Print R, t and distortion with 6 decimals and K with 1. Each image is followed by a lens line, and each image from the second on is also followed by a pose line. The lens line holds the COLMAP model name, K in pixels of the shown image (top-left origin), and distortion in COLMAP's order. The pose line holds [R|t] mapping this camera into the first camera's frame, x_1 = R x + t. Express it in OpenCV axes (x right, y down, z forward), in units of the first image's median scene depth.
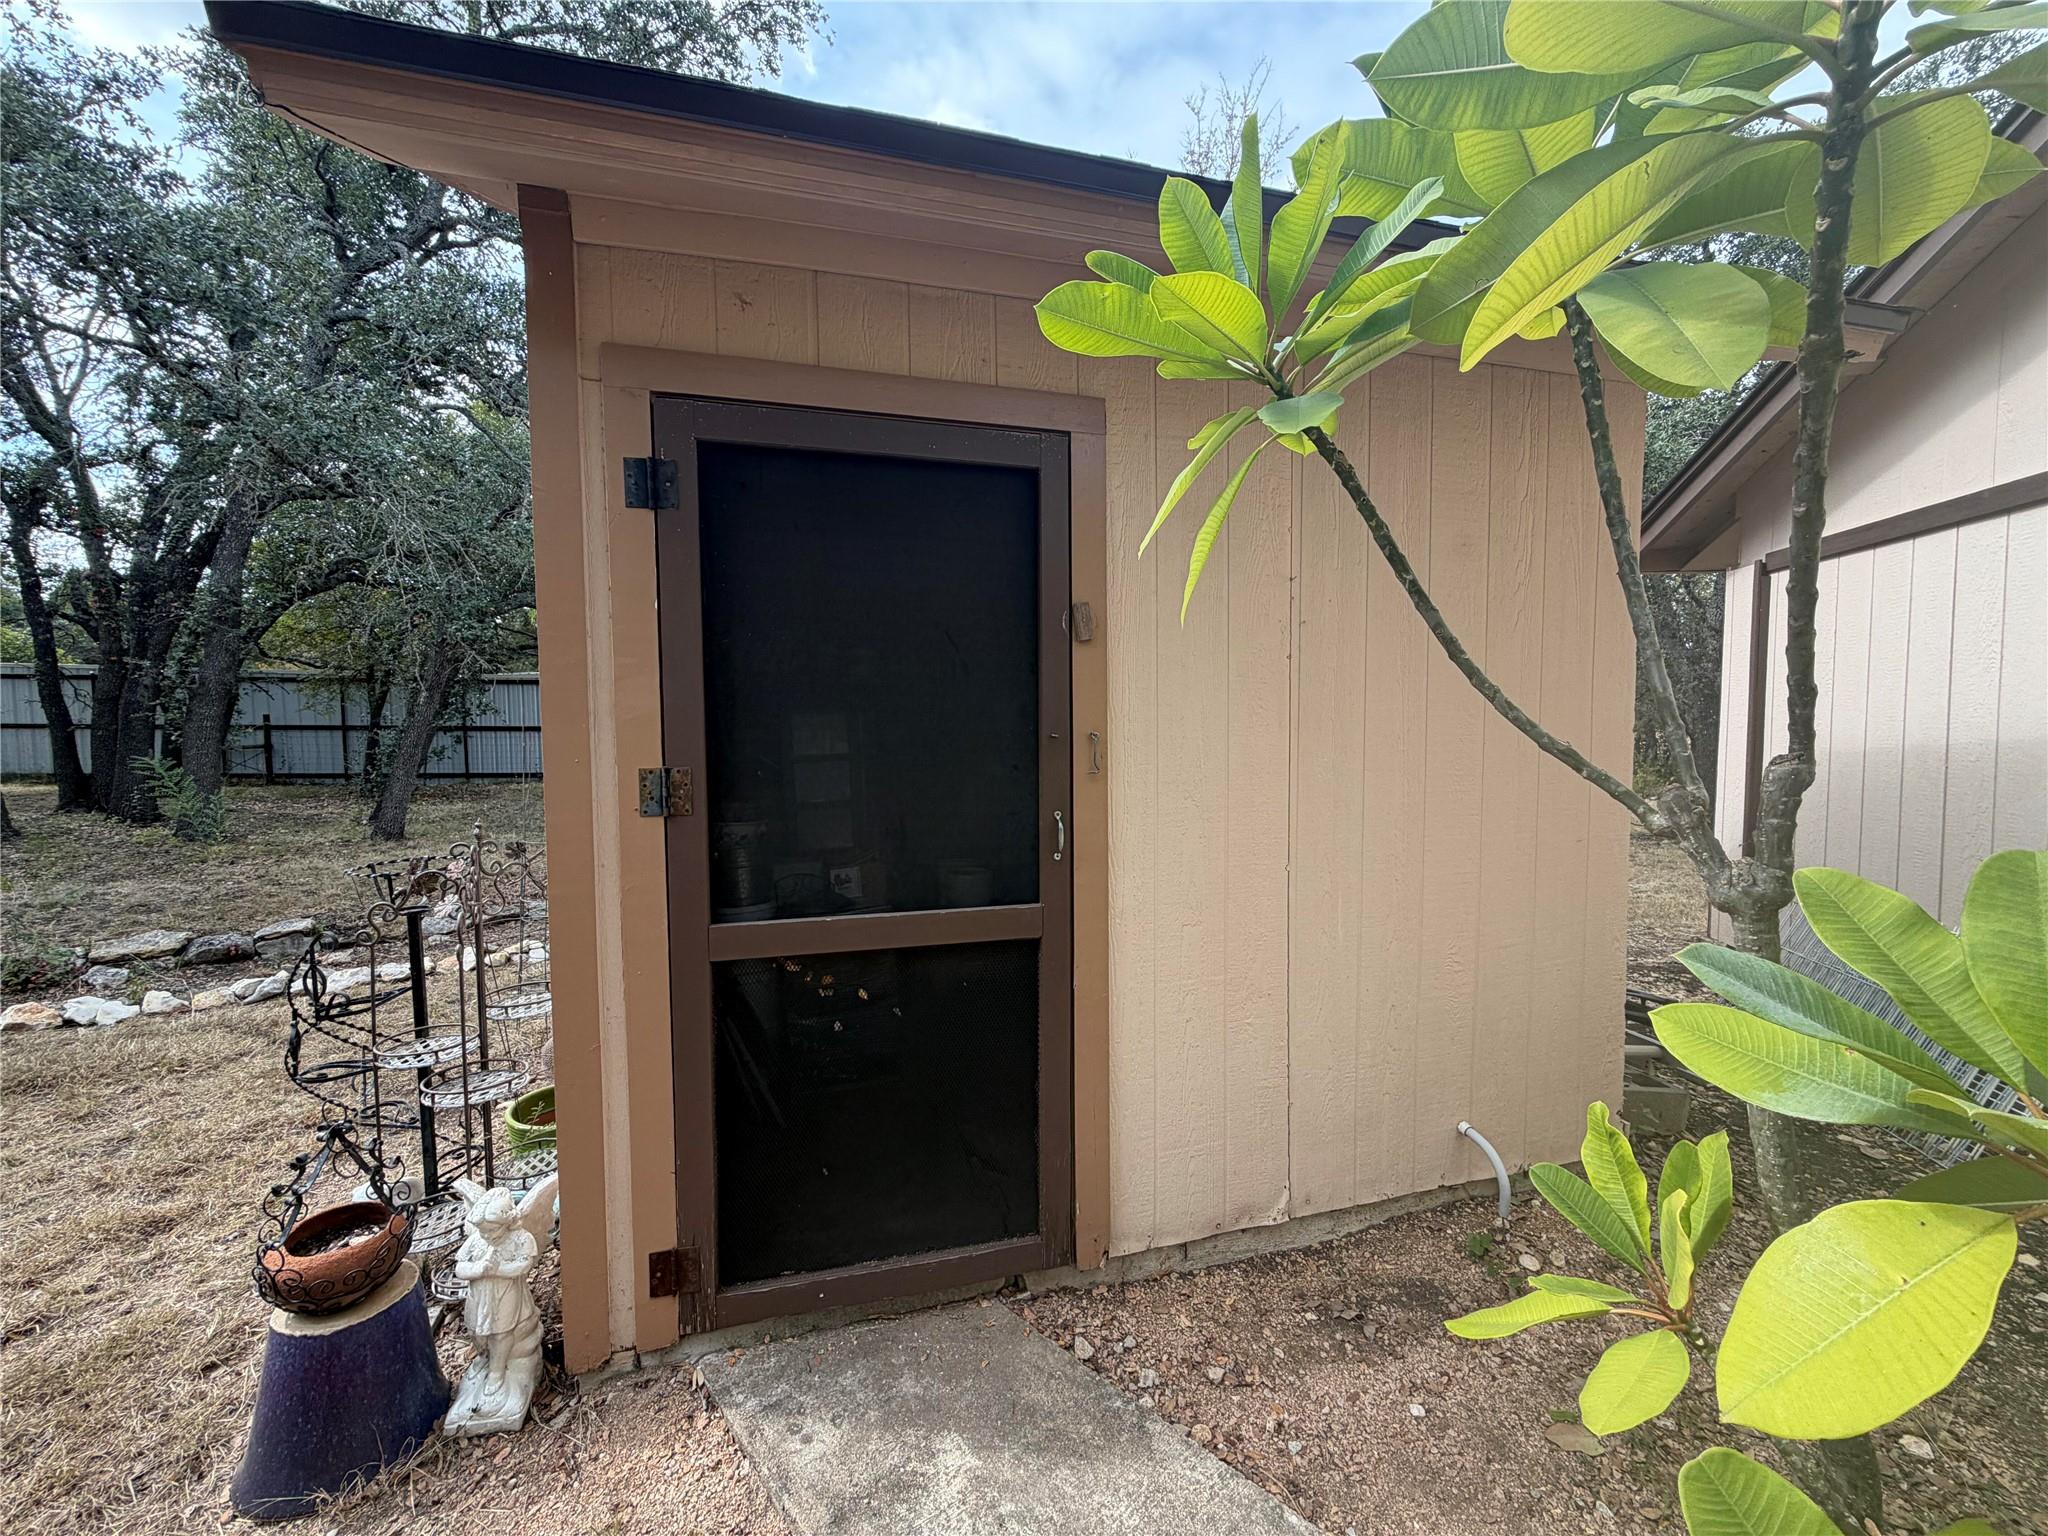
lens RADIAL K [[818.7, 0, 1024.5], [0, 818.7, 768.5], [0, 0, 1]] dist [0.000817, -0.000281]
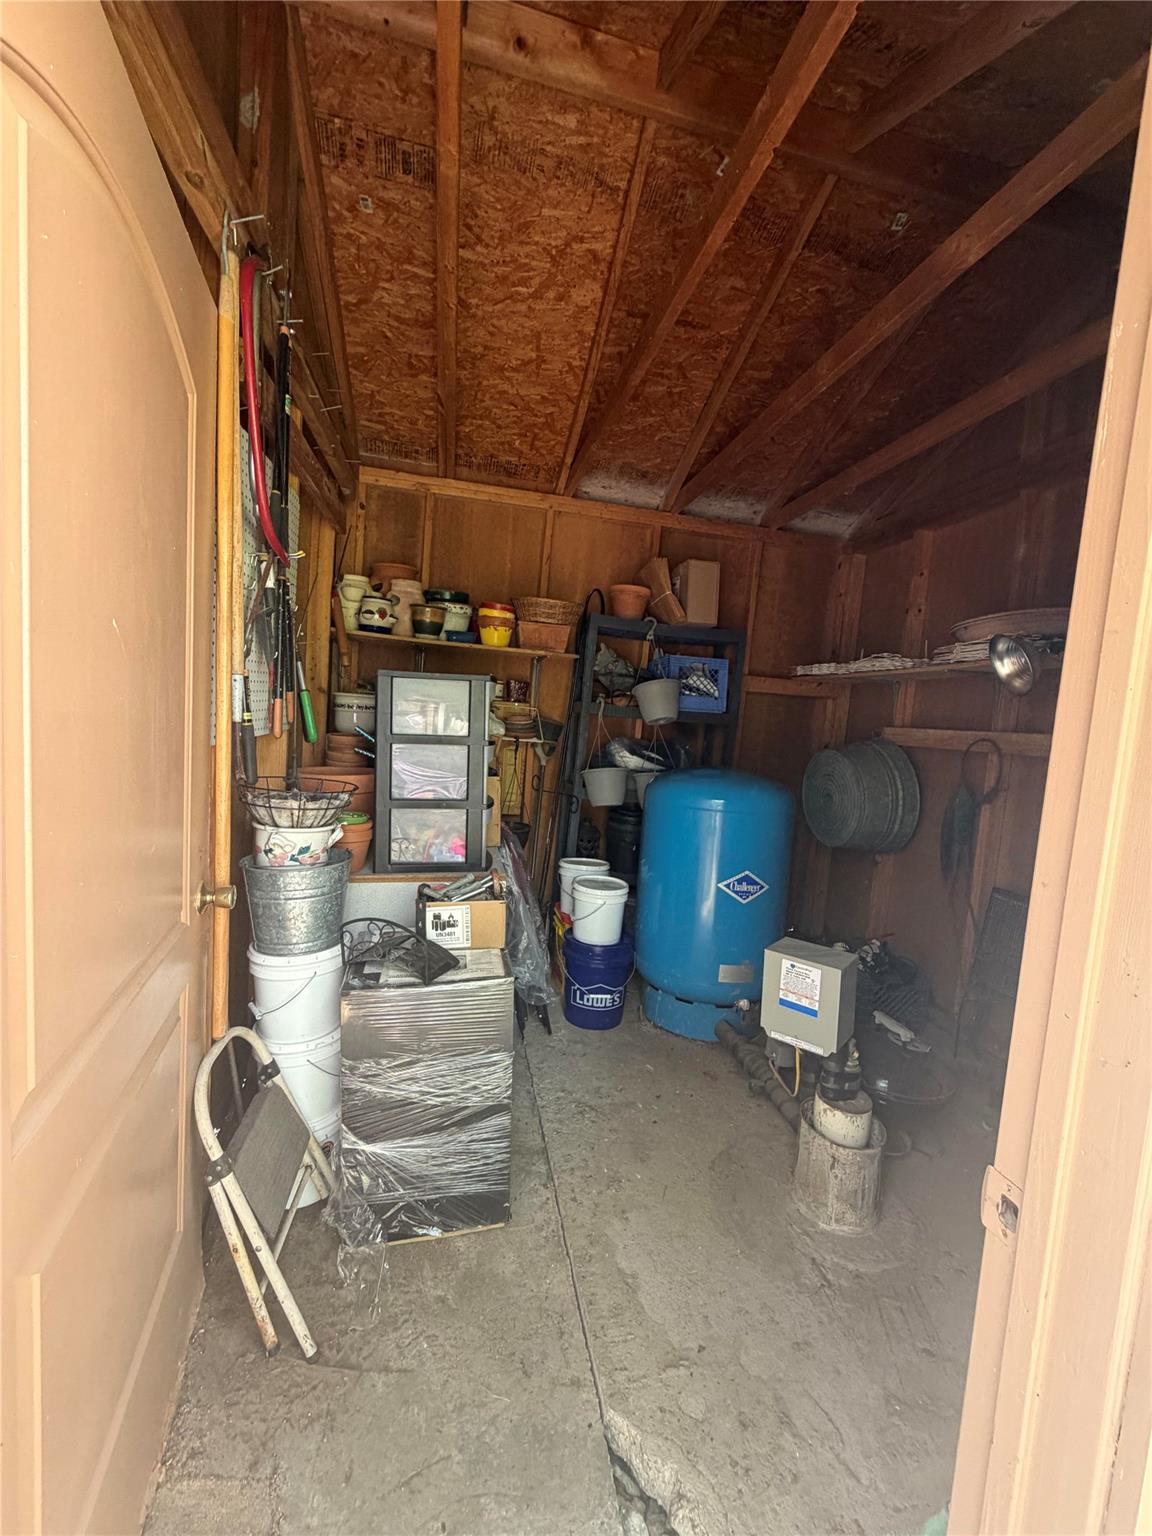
lens RADIAL K [[614.0, 0, 577.2], [0, 614.0, 768.6], [0, 0, 1]] dist [0.000817, -0.000281]
pose [[0.995712, 0.074404, -0.054962, -0.093580], [-0.072502, 0.996724, 0.035832, -0.017236], [0.057448, -0.031694, 0.997845, 0.503118]]
